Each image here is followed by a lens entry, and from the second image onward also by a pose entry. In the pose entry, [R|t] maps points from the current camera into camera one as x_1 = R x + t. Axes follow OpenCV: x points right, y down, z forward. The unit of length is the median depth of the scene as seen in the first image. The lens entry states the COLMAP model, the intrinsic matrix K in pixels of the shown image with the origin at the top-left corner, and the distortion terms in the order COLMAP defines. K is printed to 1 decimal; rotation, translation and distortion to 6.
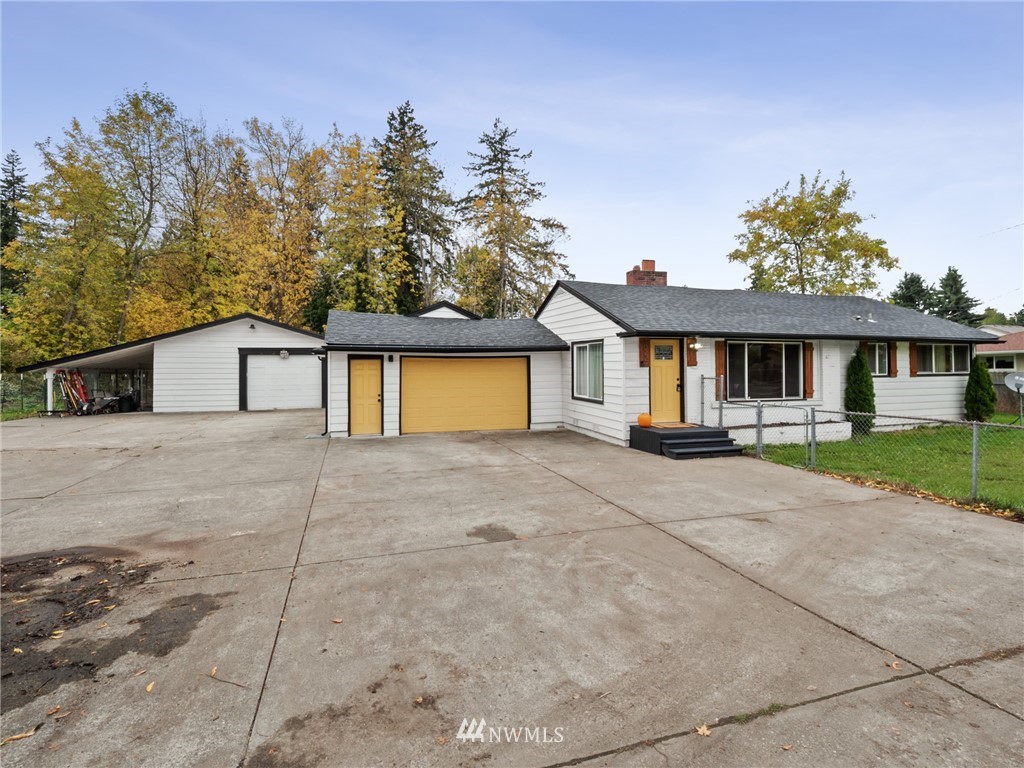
lens RADIAL K [[499.6, 0, 513.5], [0, 499.6, 379.2], [0, 0, 1]] dist [-0.006523, -0.000385]
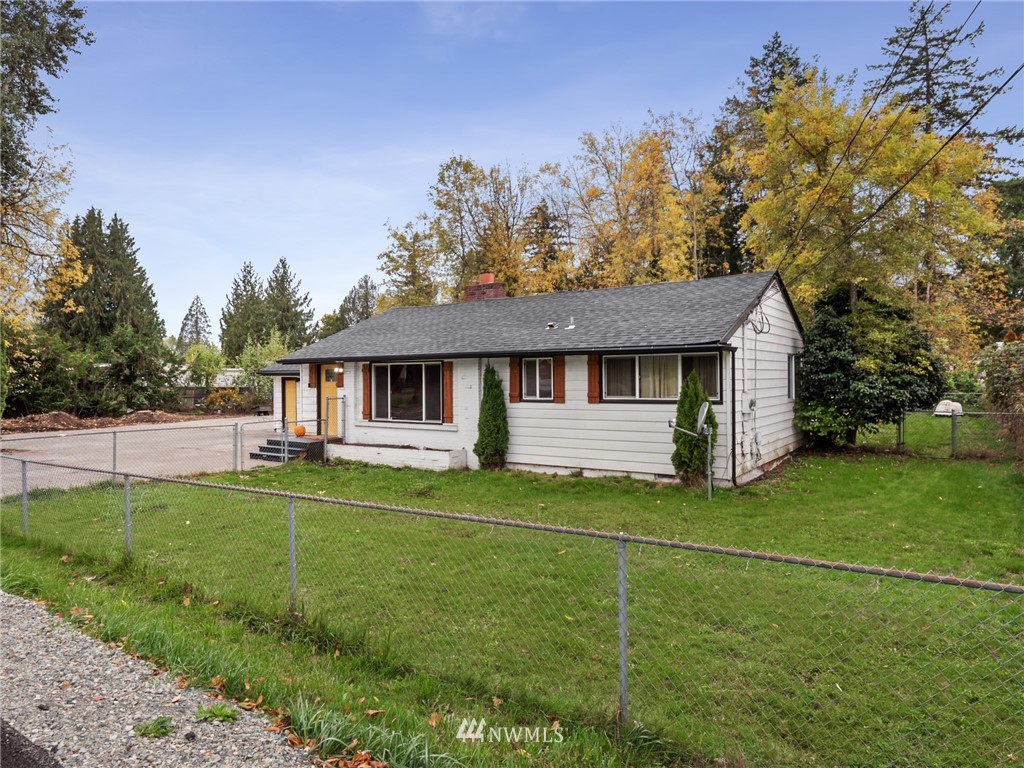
lens RADIAL K [[653.5, 0, 510.1], [0, 653.5, 382.3], [0, 0, 1]] dist [-0.003728, -0.001671]
pose [[0.601995, 0.000632, -0.798500, 1.609366], [-0.013585, 0.999863, -0.009451, -0.026423], [0.798384, 0.016538, 0.601921, 0.371206]]
